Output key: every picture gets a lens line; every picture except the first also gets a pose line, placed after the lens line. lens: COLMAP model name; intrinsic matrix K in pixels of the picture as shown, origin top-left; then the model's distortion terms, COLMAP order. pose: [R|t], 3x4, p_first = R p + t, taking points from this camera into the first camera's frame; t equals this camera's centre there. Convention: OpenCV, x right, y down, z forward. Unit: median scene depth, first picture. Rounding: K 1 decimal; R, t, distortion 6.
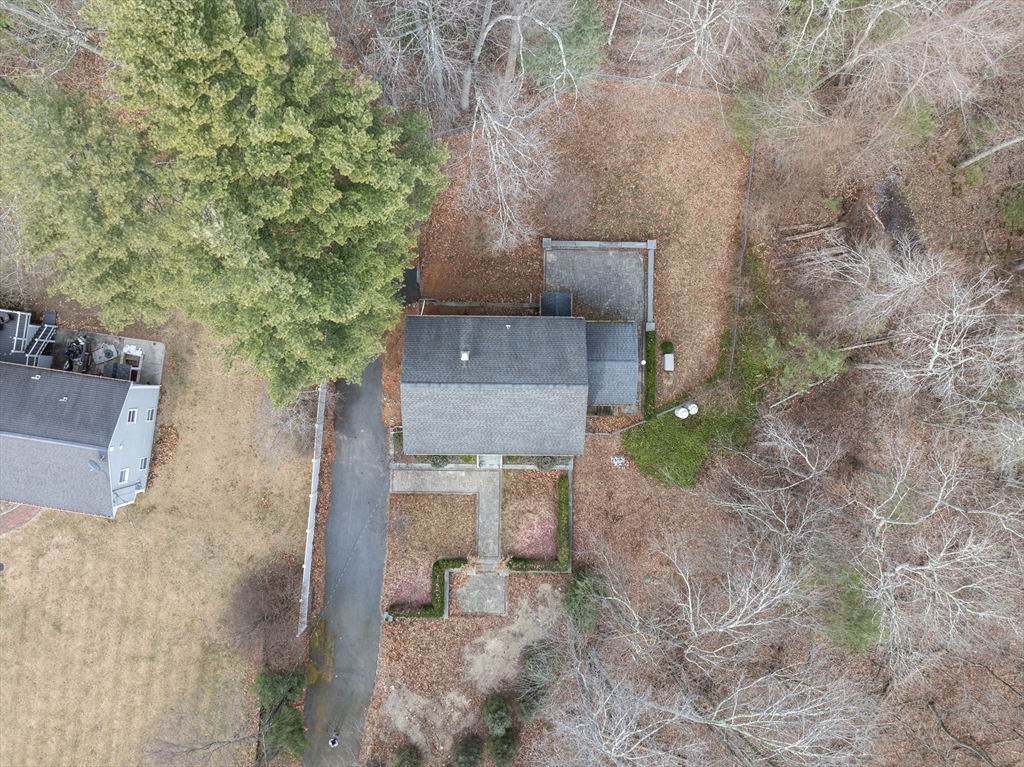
lens RADIAL K [[720.9, 0, 512.0], [0, 720.9, 383.5], [0, 0, 1]] dist [-0.015495, -0.005718]
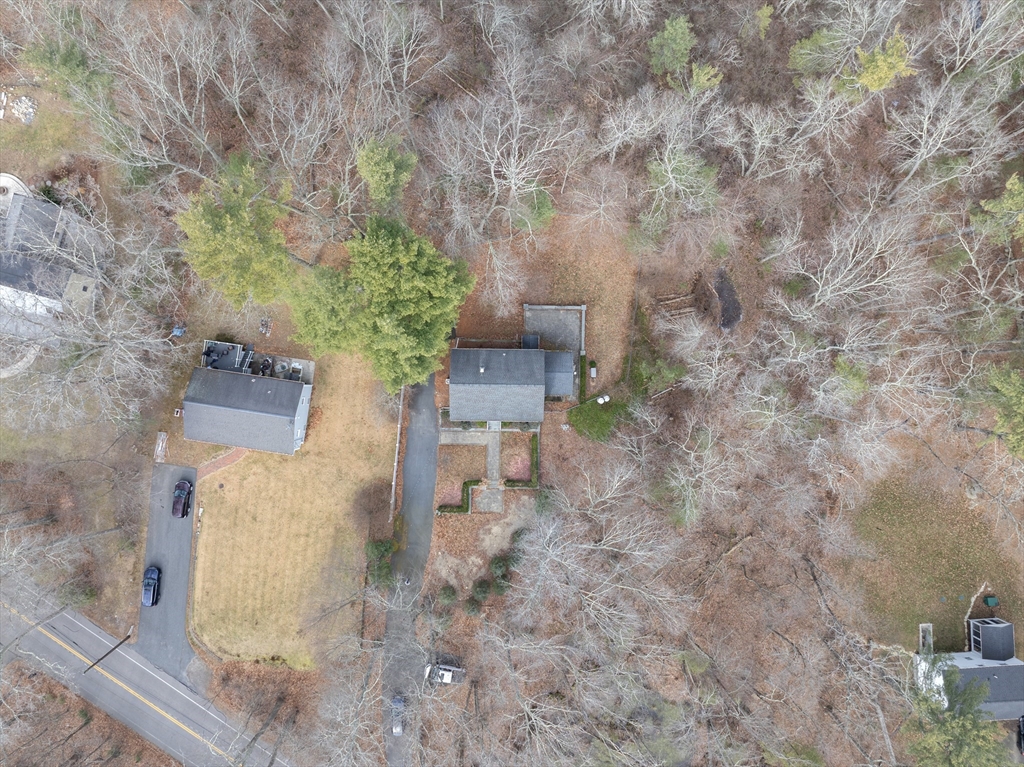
lens RADIAL K [[720.9, 0, 512.0], [0, 720.9, 383.5], [0, 0, 1]] dist [-0.015495, -0.005718]
pose [[0.999997, 0.001971, 0.001186, 0.011873], [-0.001970, 0.999998, -0.000896, -0.000001], [-0.001188, 0.000894, 0.999999, -0.818790]]
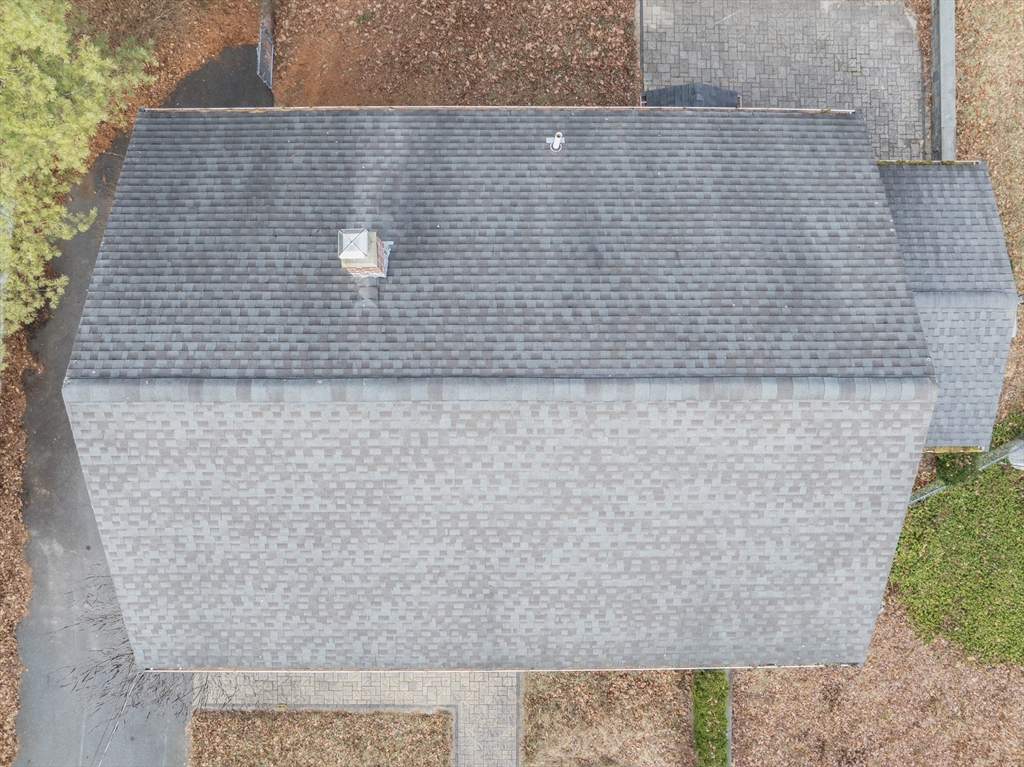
lens RADIAL K [[720.9, 0, 512.0], [0, 720.9, 383.5], [0, 0, 1]] dist [-0.015495, -0.005718]
pose [[0.999903, -0.013778, 0.001898, -0.018731], [0.013780, 0.999905, -0.000943, 0.001218], [-0.001885, 0.000969, 0.999998, 0.667821]]
